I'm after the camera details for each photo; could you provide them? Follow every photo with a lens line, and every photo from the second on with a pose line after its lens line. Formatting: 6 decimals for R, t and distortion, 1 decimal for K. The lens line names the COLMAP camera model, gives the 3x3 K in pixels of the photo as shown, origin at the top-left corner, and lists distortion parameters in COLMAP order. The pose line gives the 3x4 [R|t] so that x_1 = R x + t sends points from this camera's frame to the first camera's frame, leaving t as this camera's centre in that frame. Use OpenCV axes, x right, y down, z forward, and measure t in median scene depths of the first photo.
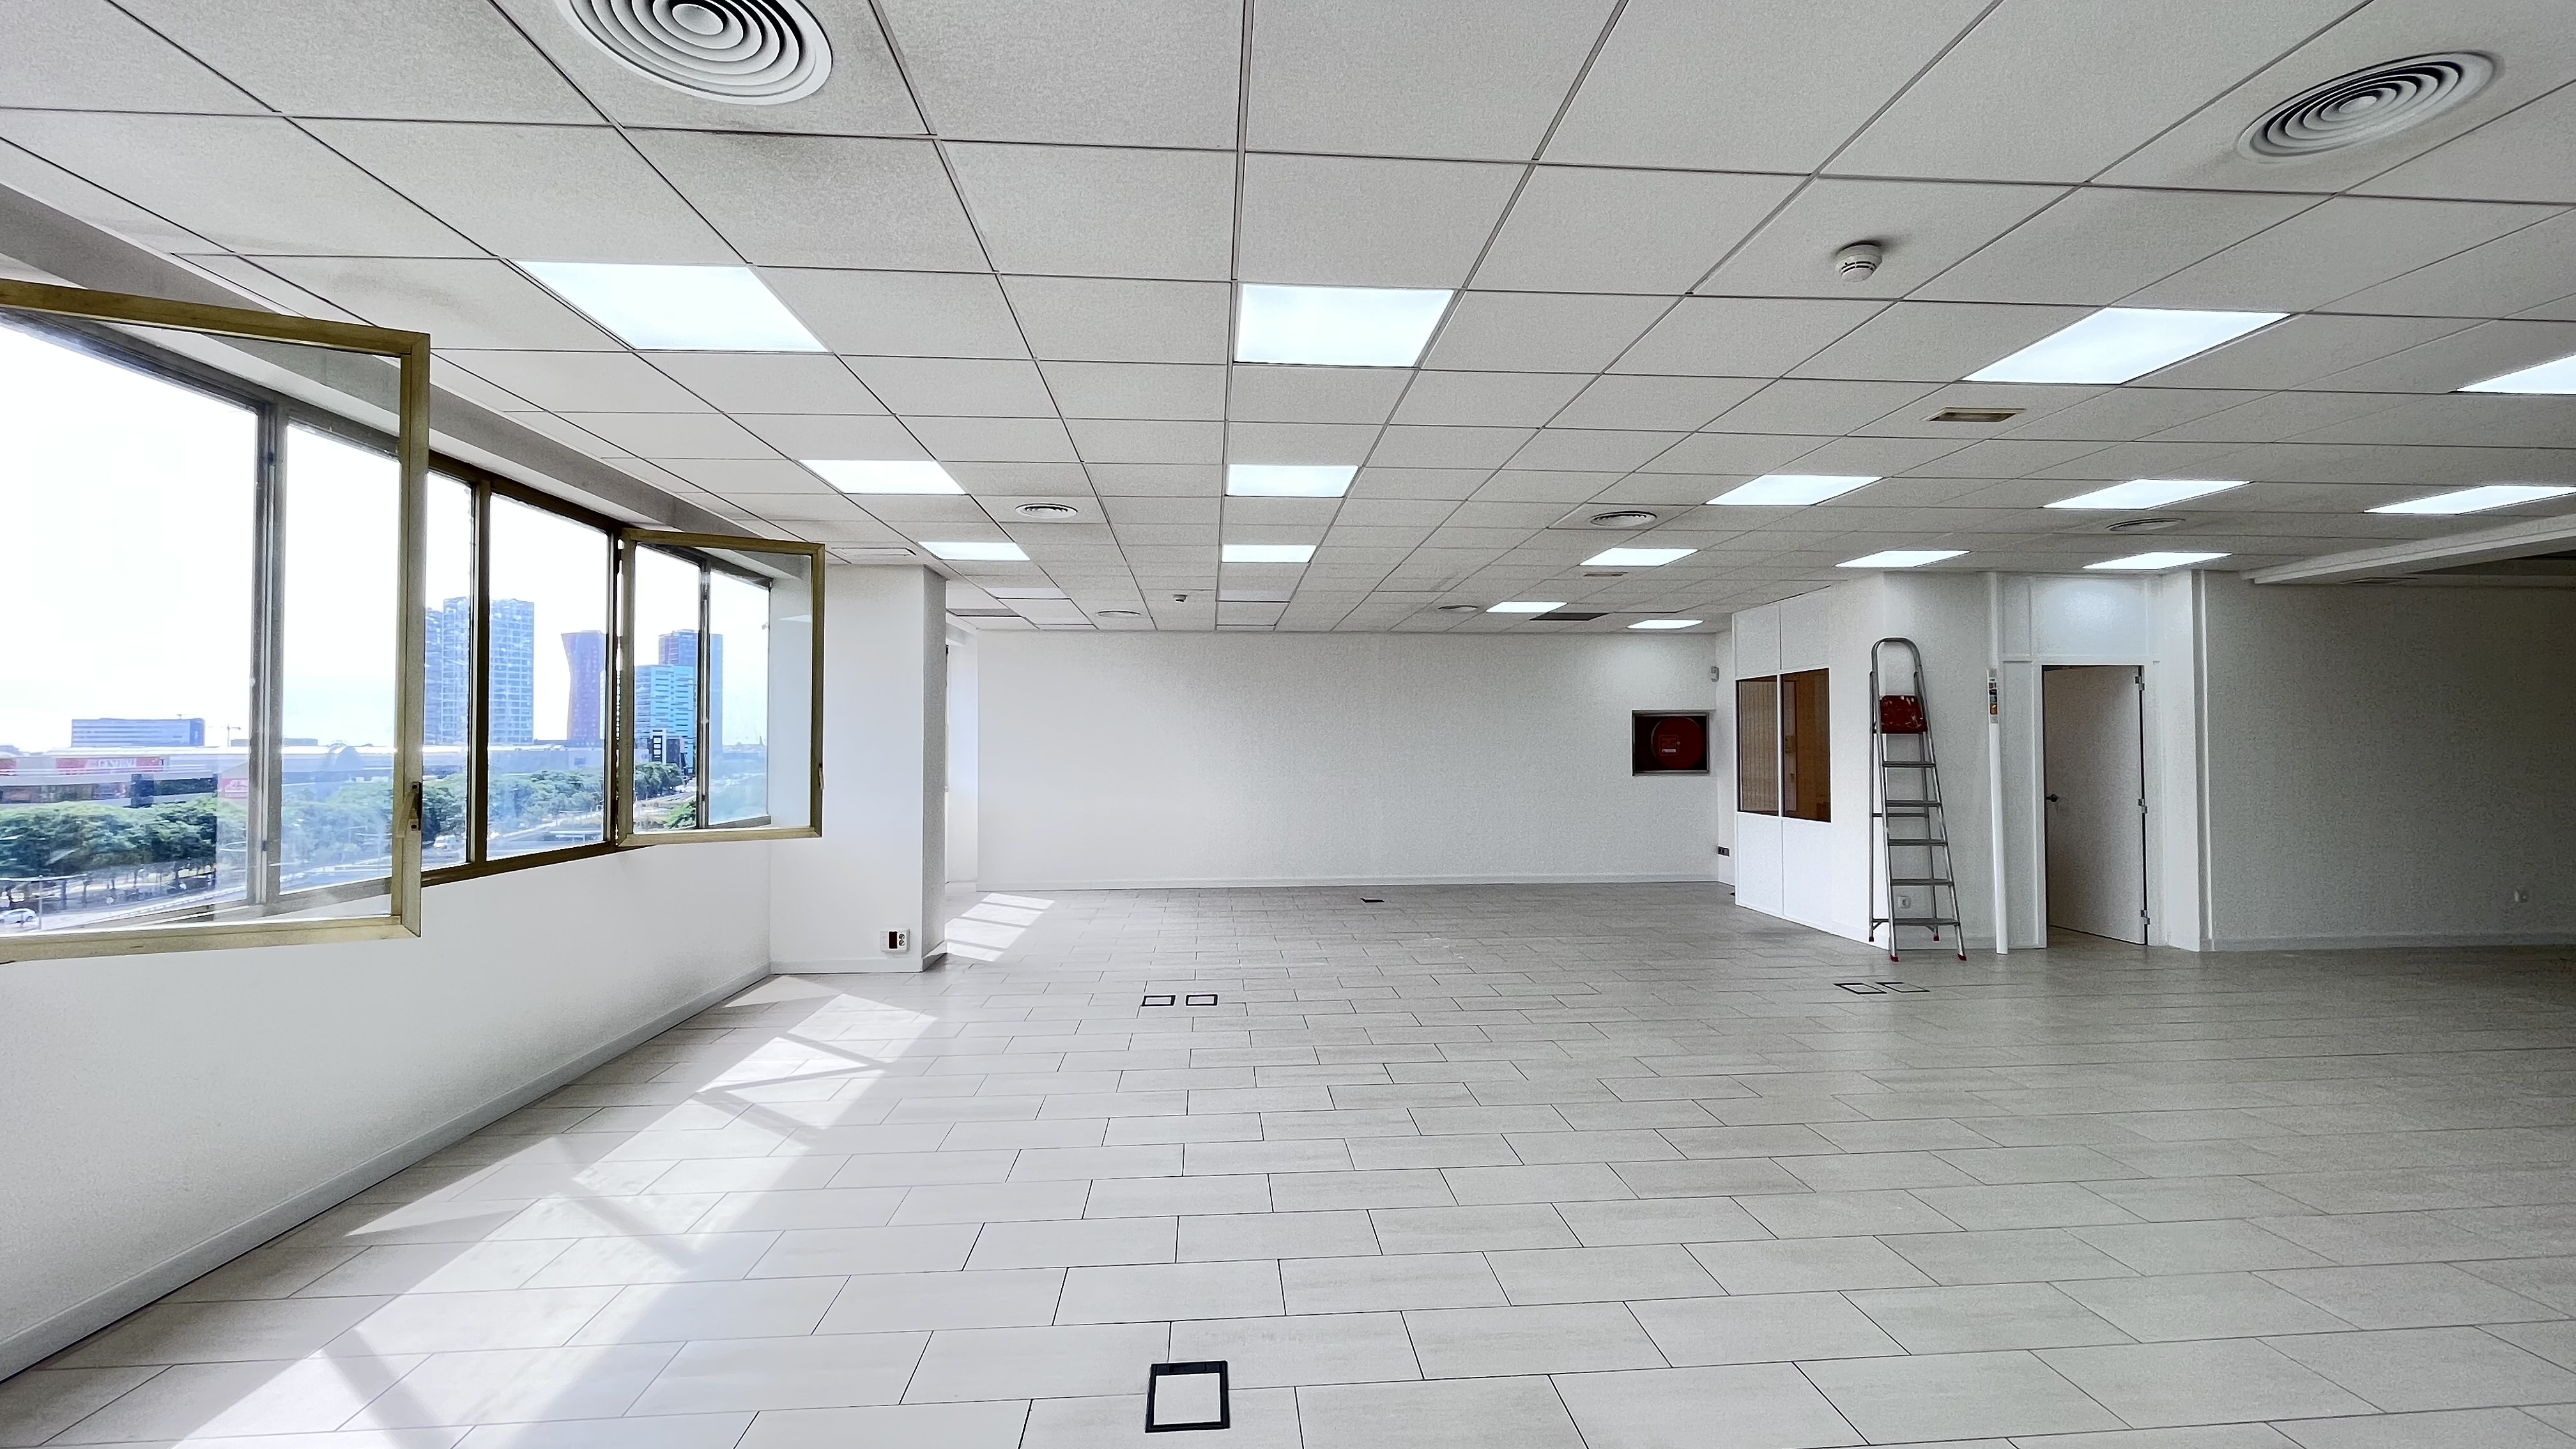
lens RADIAL K [[1048.2, 0, 1286.6], [0, 1048.2, 721.7], [0, 0, 1]] dist [-0.003654, 0.000343]
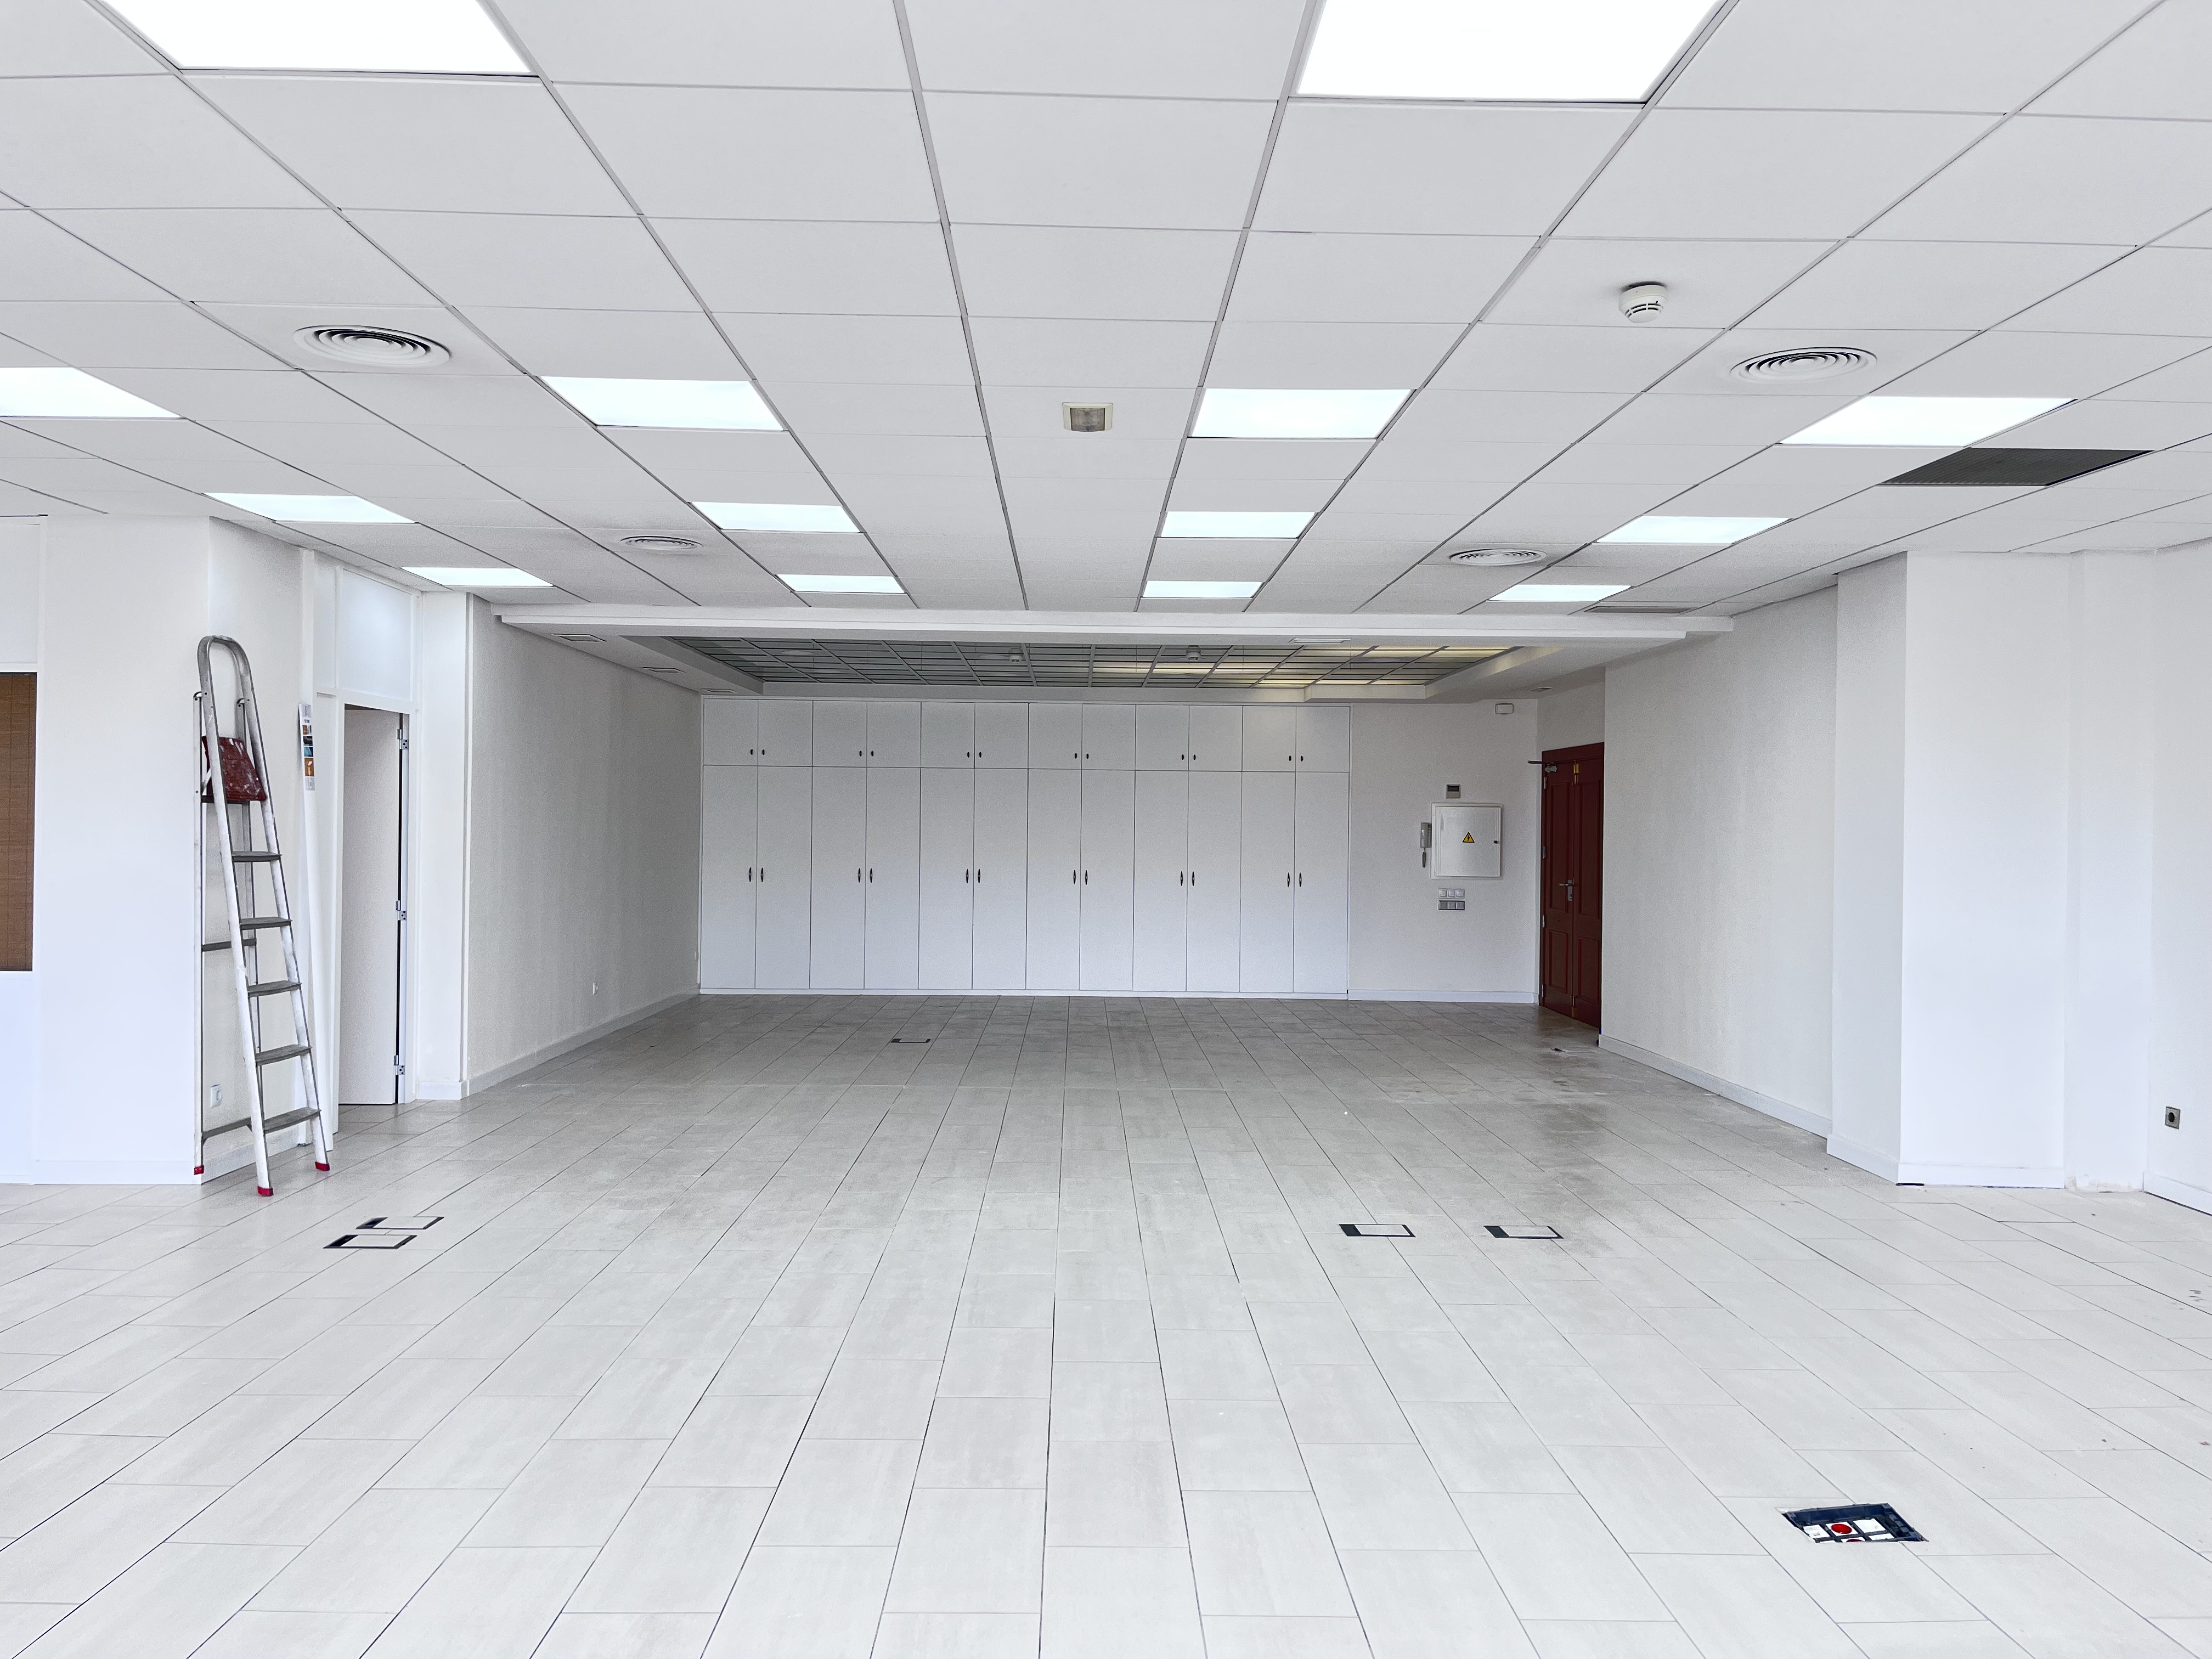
lens RADIAL K [[1678.5, 0, 1103.8], [0, 1678.5, 825.7], [0, 0, 1]] dist [0.066393, -0.080515]
pose [[0.056541, 0.005357, 0.998386, -0.331501], [-0.032481, 0.999466, -0.003523, 0.011604], [-0.997872, -0.032229, 0.056685, 0.482991]]
